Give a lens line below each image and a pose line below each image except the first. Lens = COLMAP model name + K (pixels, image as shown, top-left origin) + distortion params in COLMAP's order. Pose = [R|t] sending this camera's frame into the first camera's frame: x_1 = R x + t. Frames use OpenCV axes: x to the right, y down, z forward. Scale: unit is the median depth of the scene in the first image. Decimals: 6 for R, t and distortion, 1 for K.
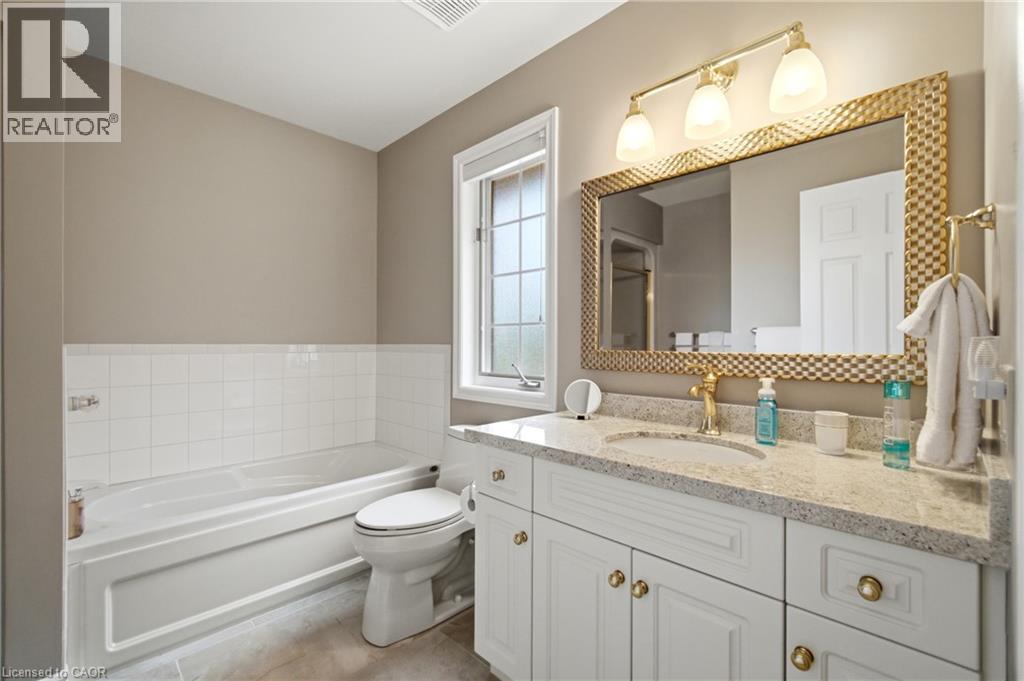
lens RADIAL K [[458.1, 0, 511.2], [0, 458.1, 340.3], [0, 0, 1]] dist [-0.000392, -0.000211]
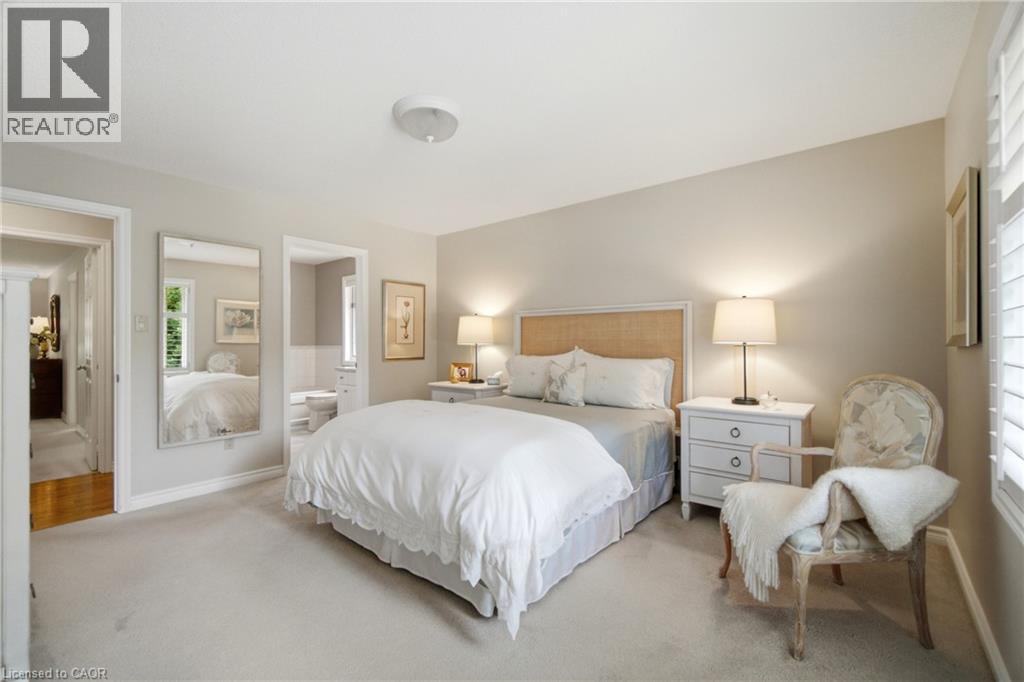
lens RADIAL K [[458.1, 0, 512.3], [0, 458.1, 340.7], [0, 0, 1]] dist [-0.000392, -0.000211]
pose [[0.995862, -0.001524, 0.090867, 0.640768], [0.001601, 0.999998, -0.000774, -0.017110], [-0.090866, 0.000916, 0.995863, -1.839774]]
